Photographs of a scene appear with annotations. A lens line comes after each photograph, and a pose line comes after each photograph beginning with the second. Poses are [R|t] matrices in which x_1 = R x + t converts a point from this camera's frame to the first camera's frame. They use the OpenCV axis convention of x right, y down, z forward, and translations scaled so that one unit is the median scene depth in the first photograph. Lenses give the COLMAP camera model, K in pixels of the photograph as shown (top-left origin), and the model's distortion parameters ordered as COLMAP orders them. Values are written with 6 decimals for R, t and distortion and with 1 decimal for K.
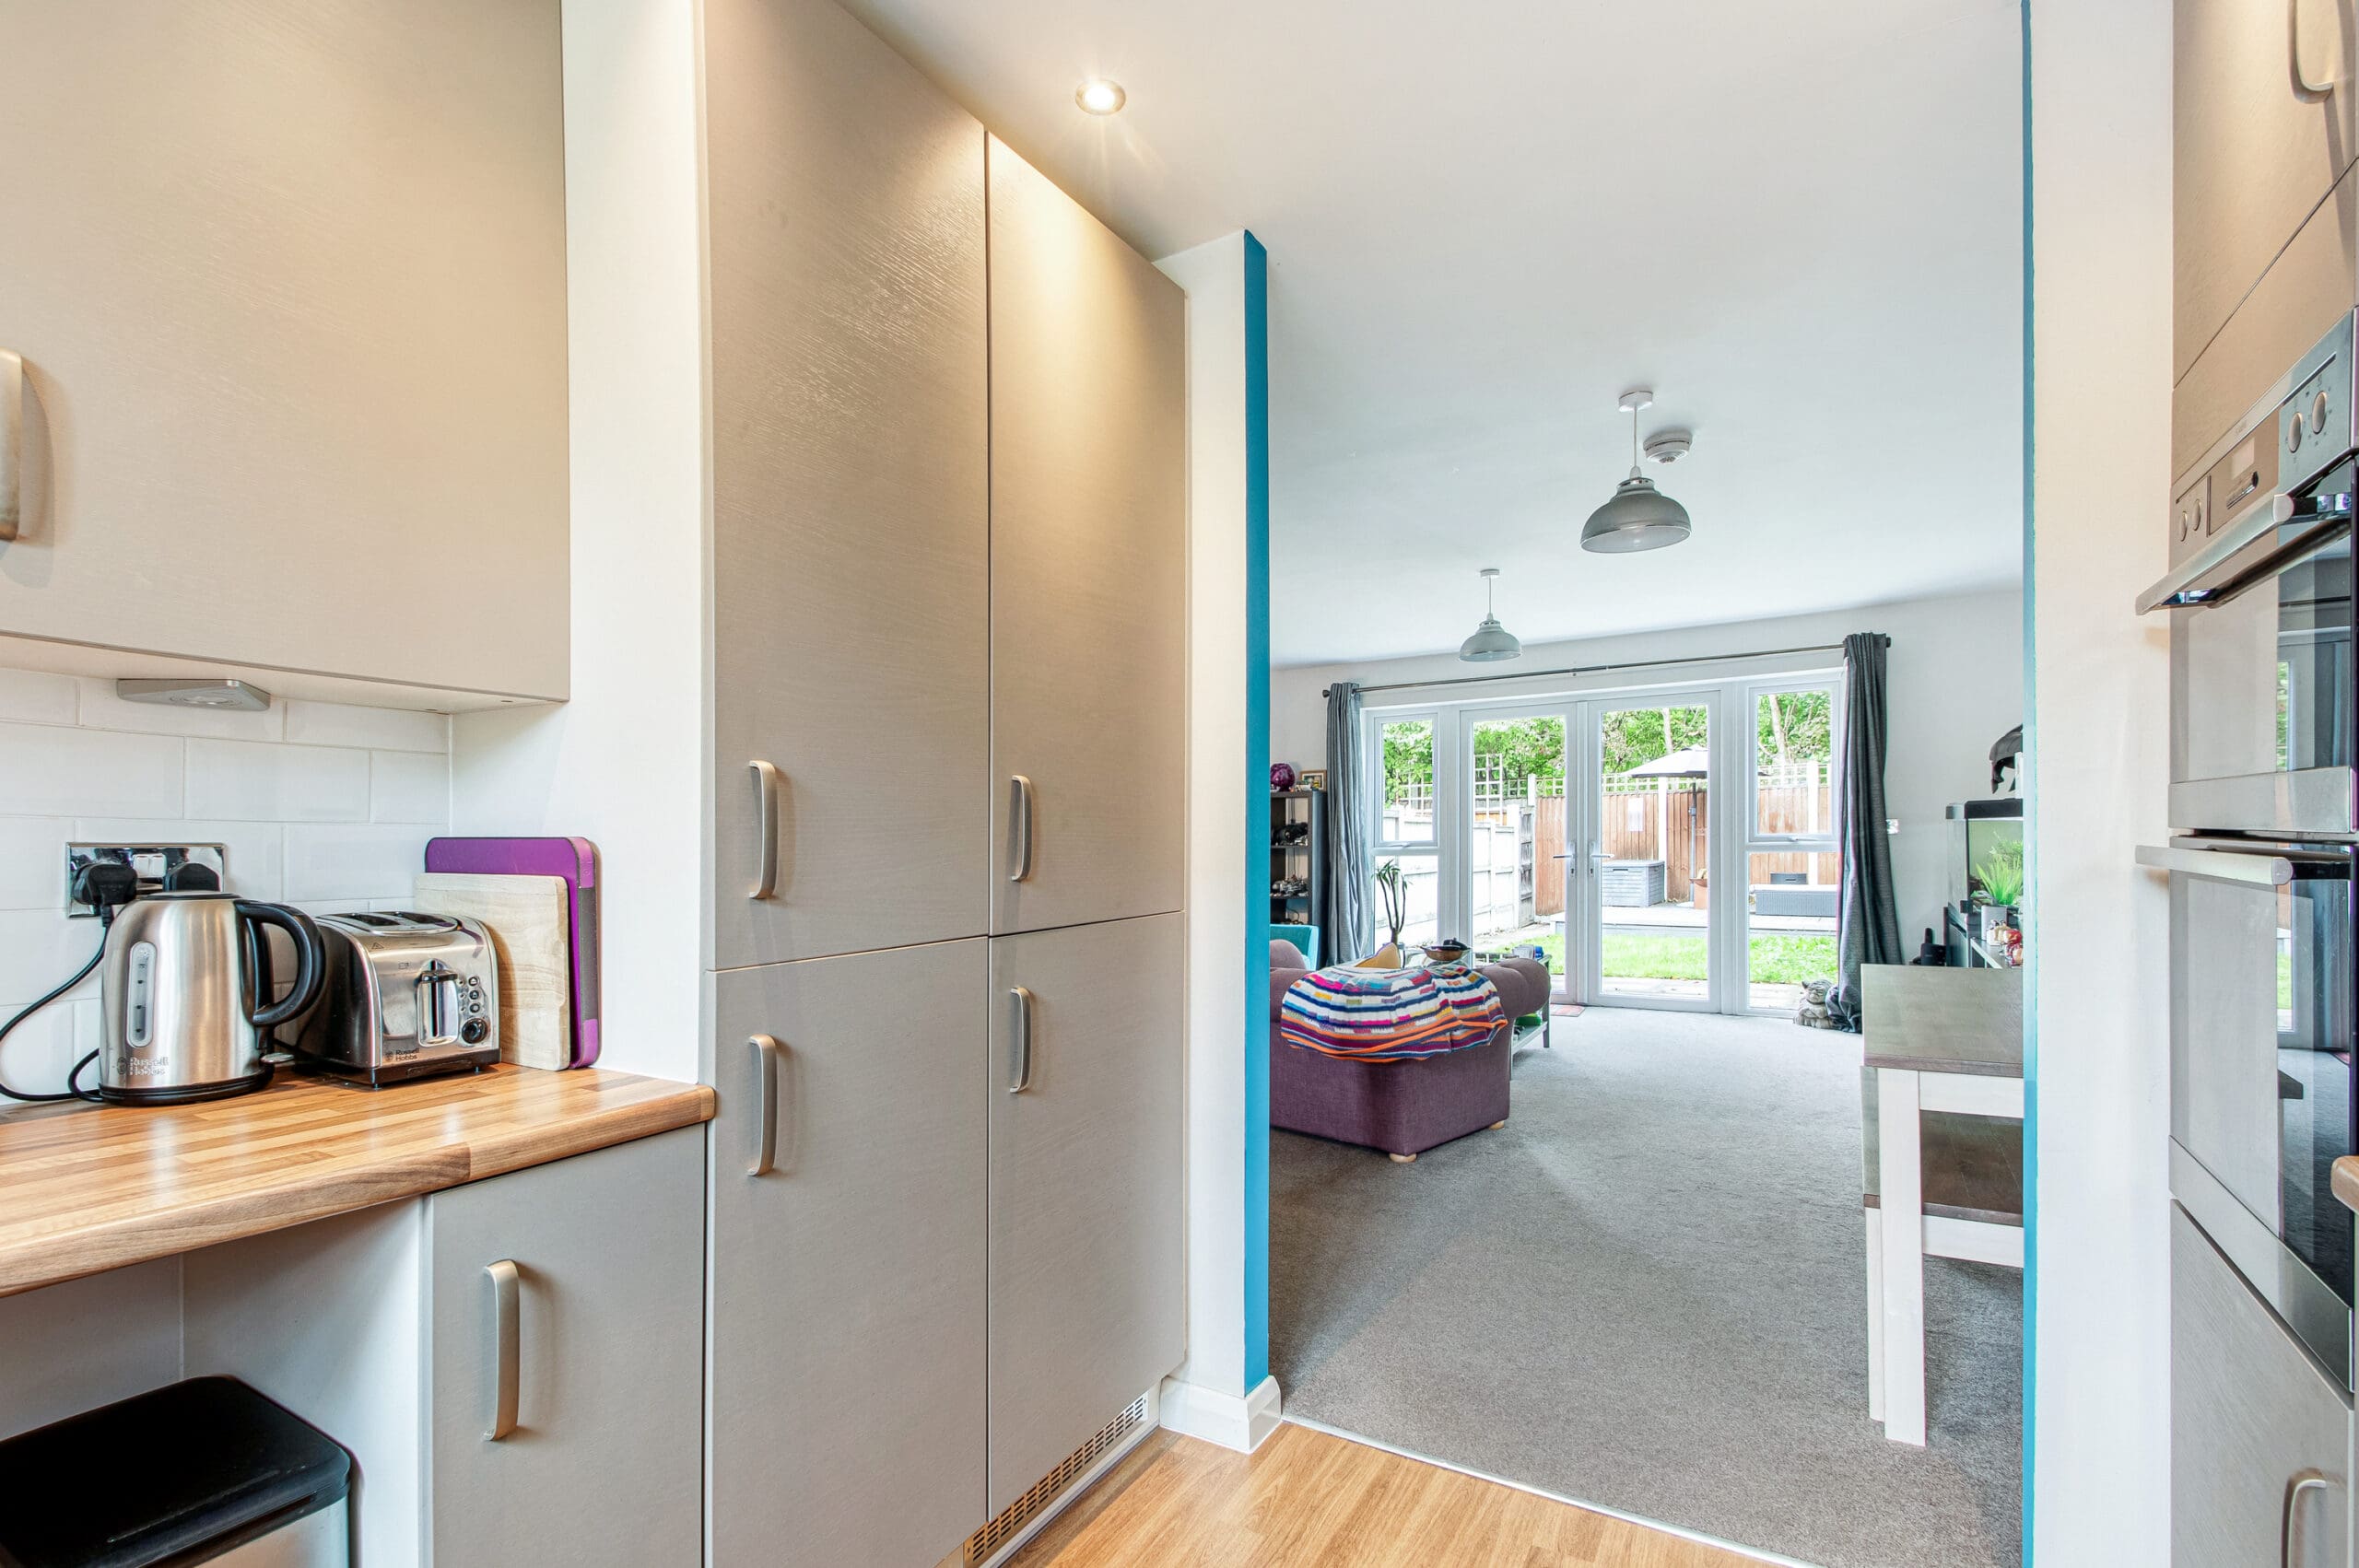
lens RADIAL K [[1112.1, 0, 1152.9], [0, 1112.1, 833.4], [0, 0, 1]] dist [-0.002778, -0.000807]
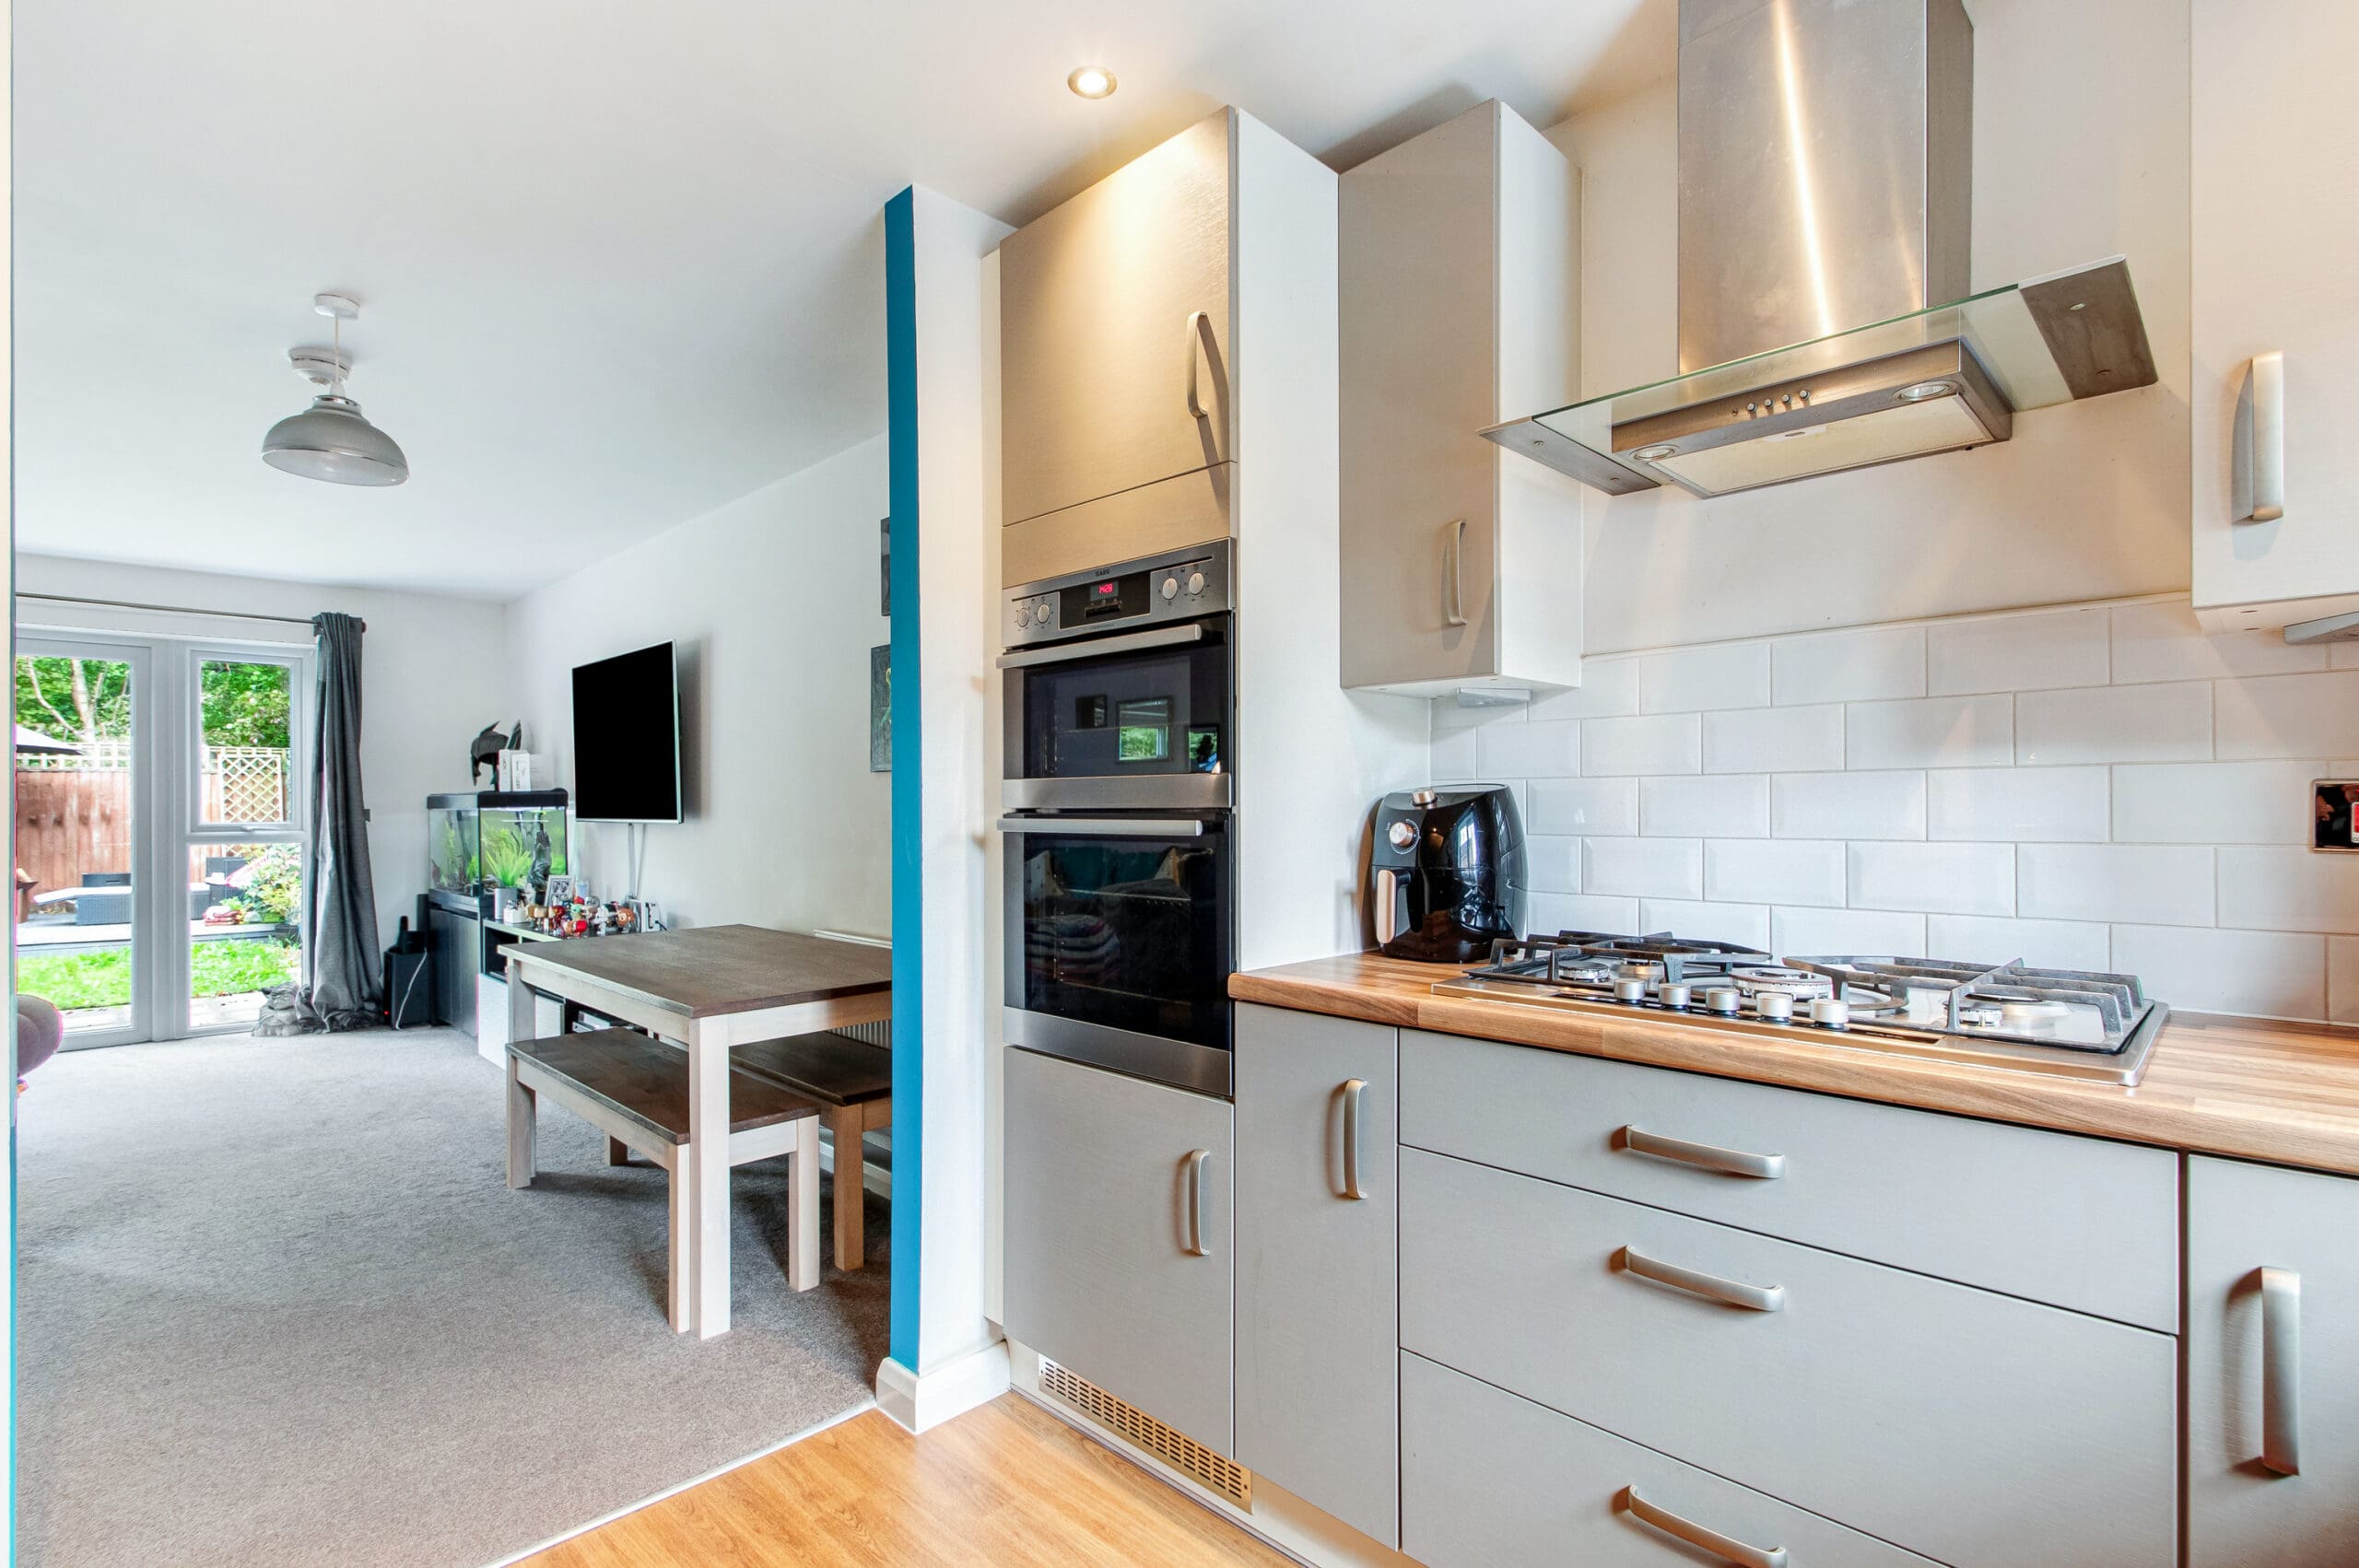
lens RADIAL K [[1112.1, 0, 1151.0], [0, 1112.1, 817.7], [0, 0, 1]] dist [-0.002778, -0.000807]
pose [[0.236609, 0.009251, 0.971561, -0.121835], [0.001083, 0.999952, -0.009785, 0.006068], [-0.971604, 0.003368, 0.236587, 0.096653]]
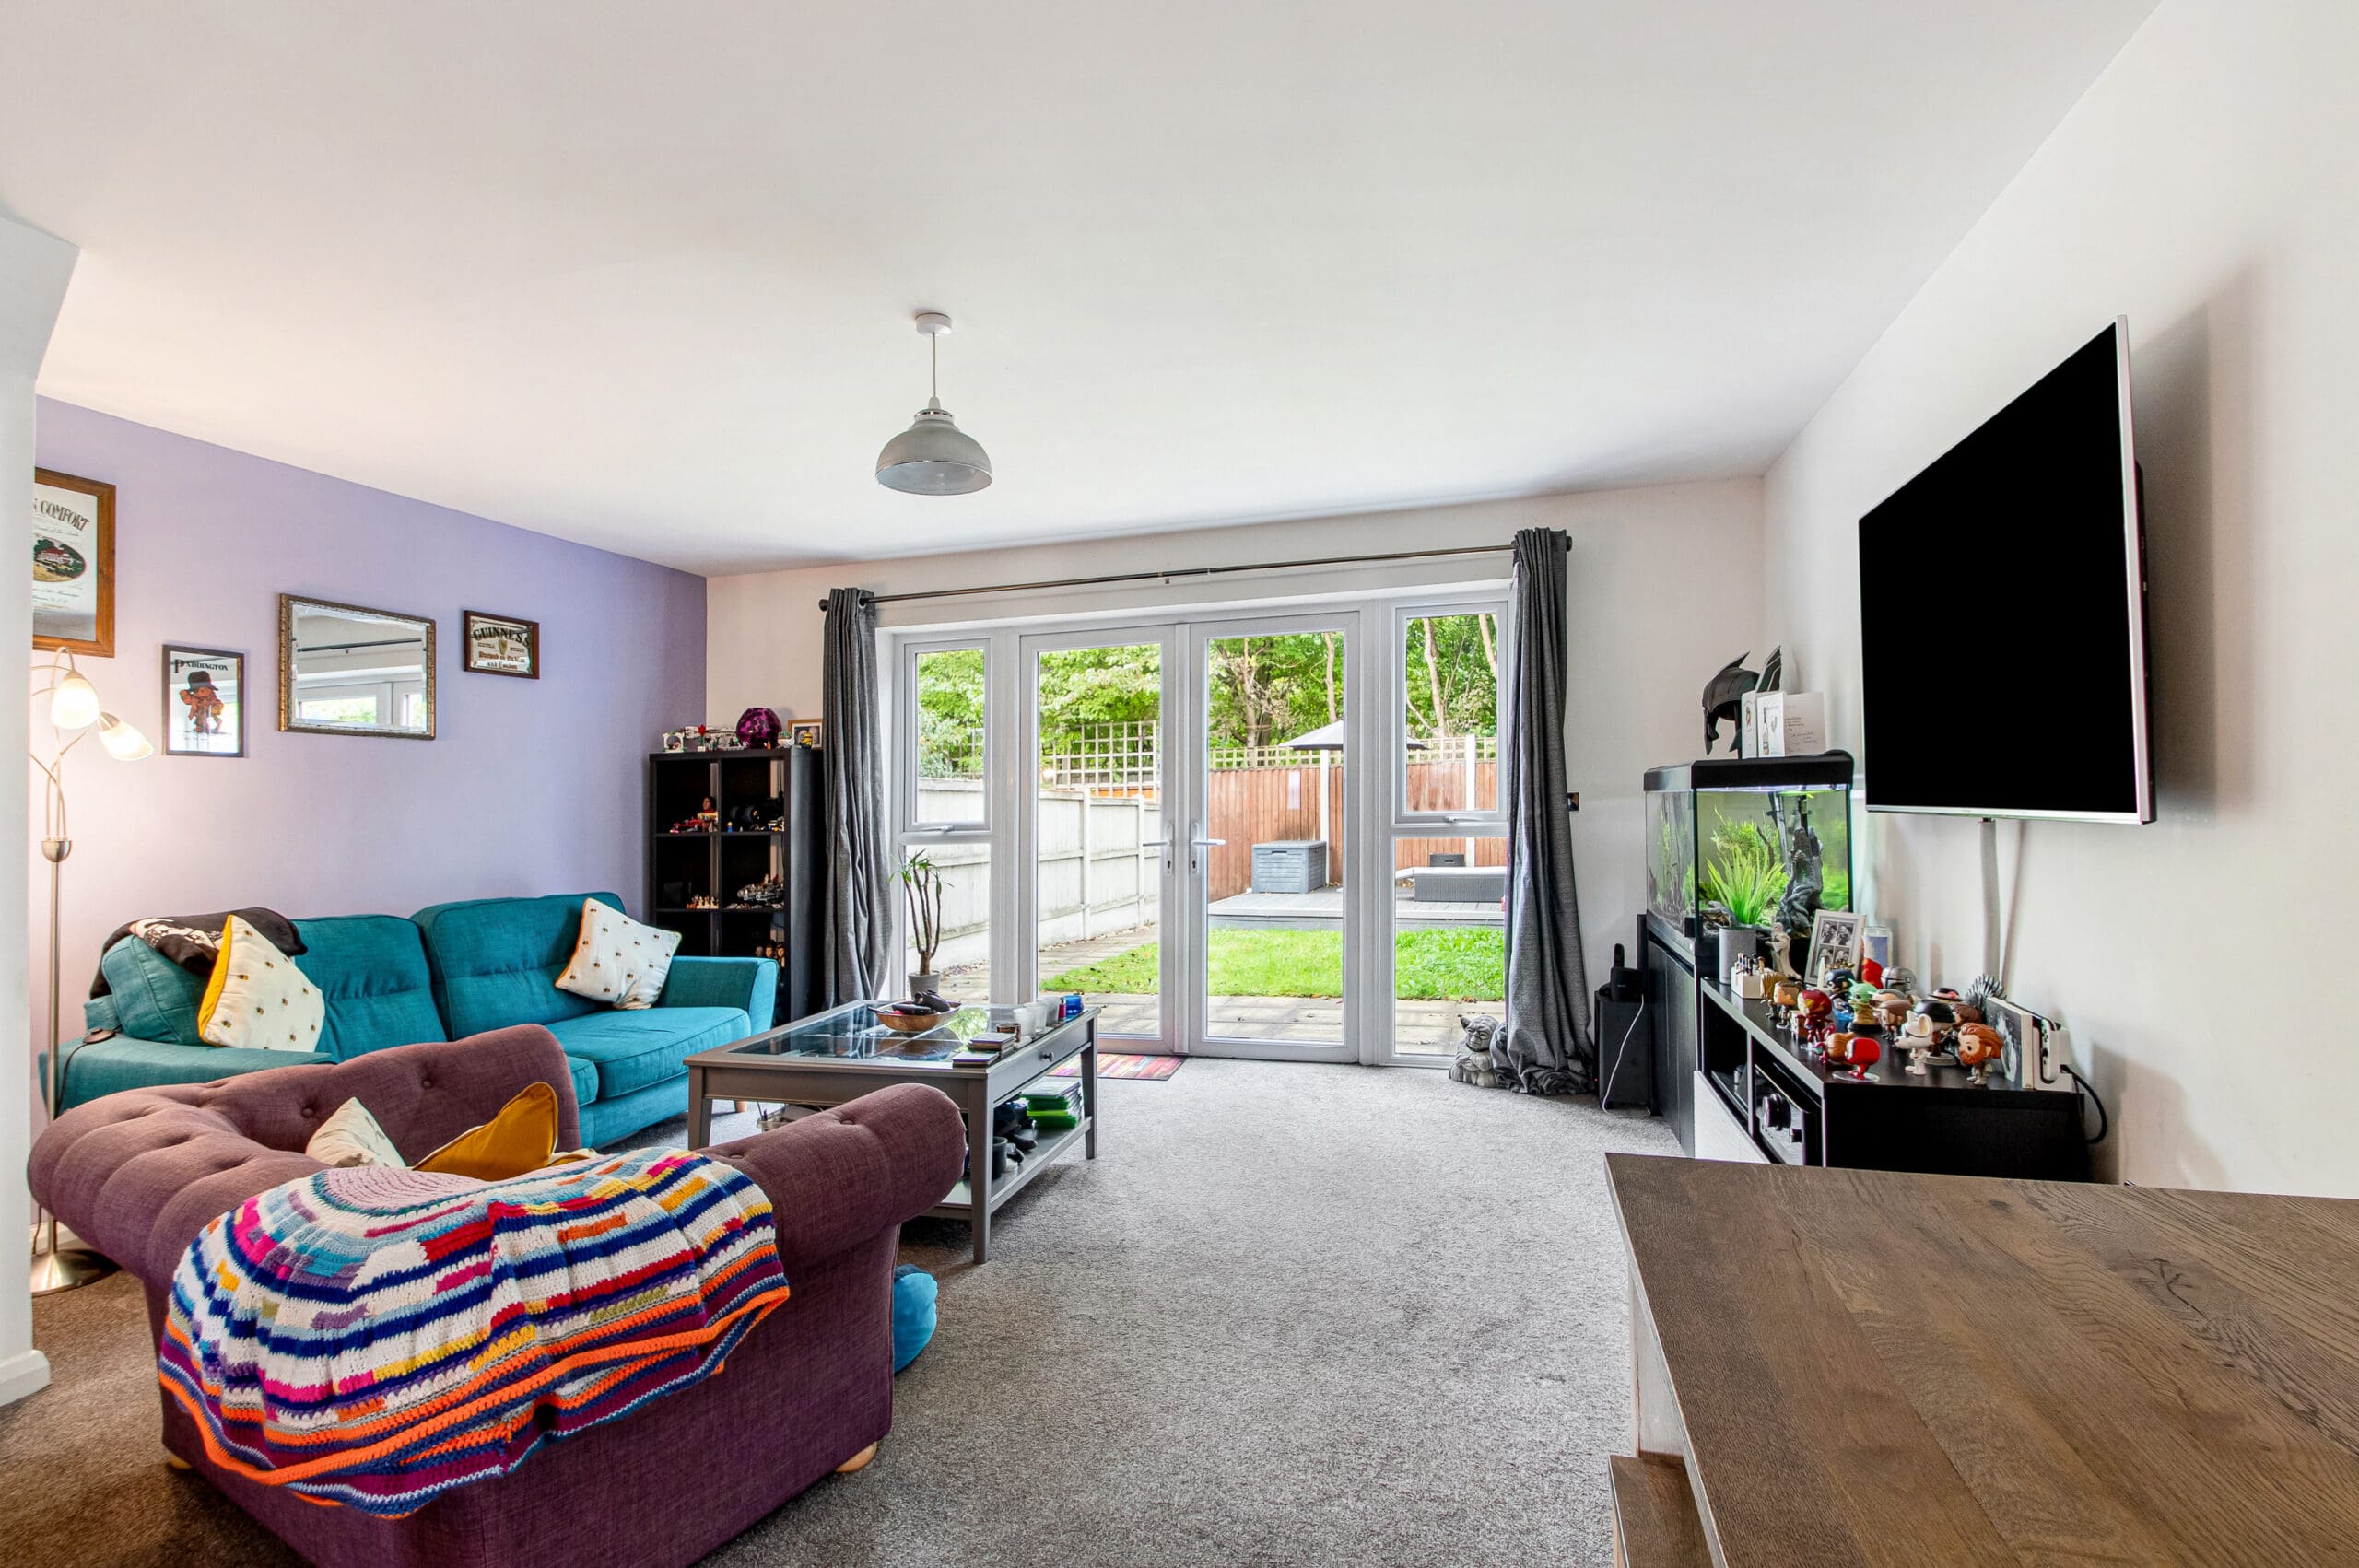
lens RADIAL K [[1112.1, 0, 1156.8], [0, 1112.1, 815.0], [0, 0, 1]] dist [-0.002778, -0.000807]
pose [[0.965819, -0.001713, 0.259211, 0.221432], [0.000938, 0.999995, 0.003114, -0.000242], [-0.259215, -0.002765, 0.965816, 0.378703]]
